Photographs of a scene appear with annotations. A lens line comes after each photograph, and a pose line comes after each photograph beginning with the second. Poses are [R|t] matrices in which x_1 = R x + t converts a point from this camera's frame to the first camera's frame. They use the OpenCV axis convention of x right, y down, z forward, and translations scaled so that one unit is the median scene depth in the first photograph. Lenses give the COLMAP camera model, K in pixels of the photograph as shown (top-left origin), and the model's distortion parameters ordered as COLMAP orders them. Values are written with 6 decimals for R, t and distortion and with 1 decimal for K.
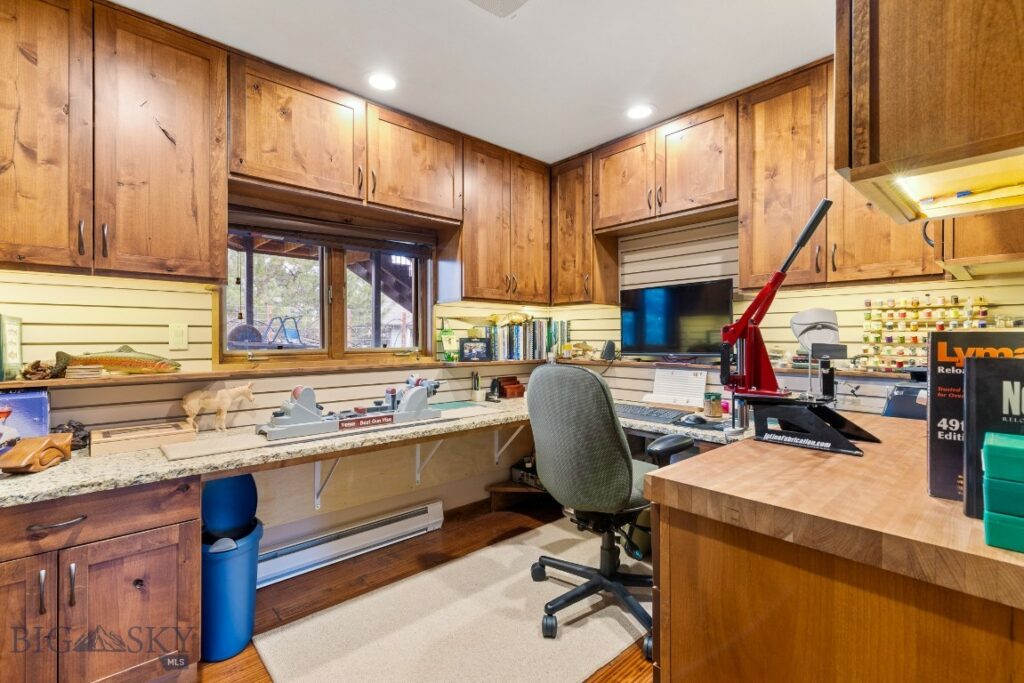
lens RADIAL K [[463.0, 0, 513.8], [0, 463.0, 338.7], [0, 0, 1]] dist [0.005827, -0.000052]
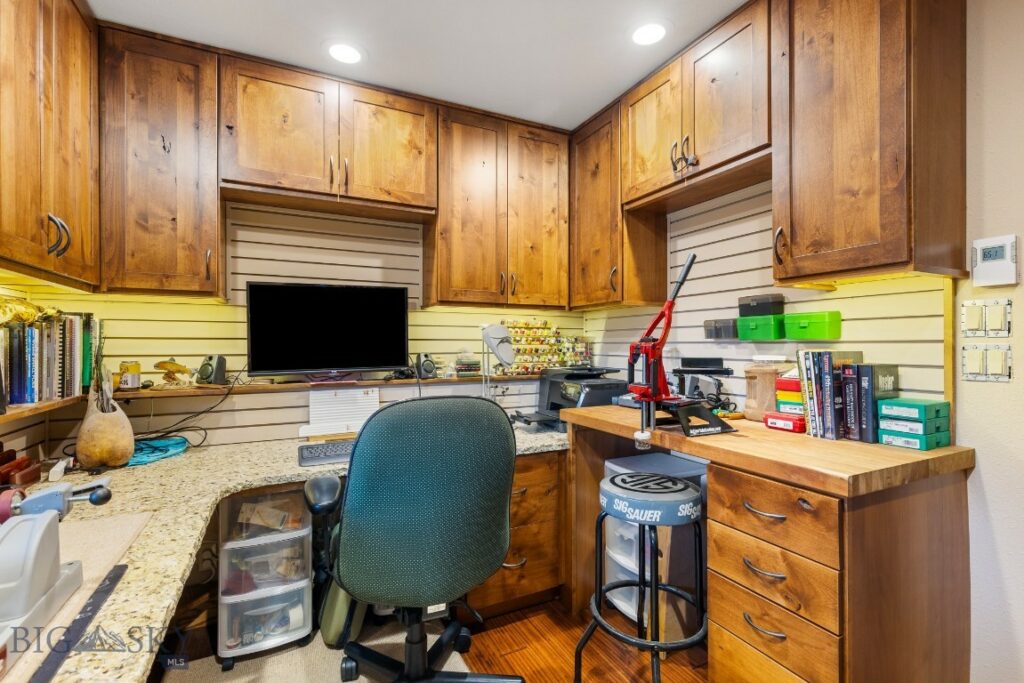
lens RADIAL K [[463.0, 0, 508.4], [0, 463.0, 343.6], [0, 0, 1]] dist [0.005827, -0.000052]
pose [[0.275833, -0.000550, 0.961205, -0.357799], [0.001234, 0.999999, 0.000218, -0.013883], [-0.961205, 0.001126, 0.275833, 0.500706]]
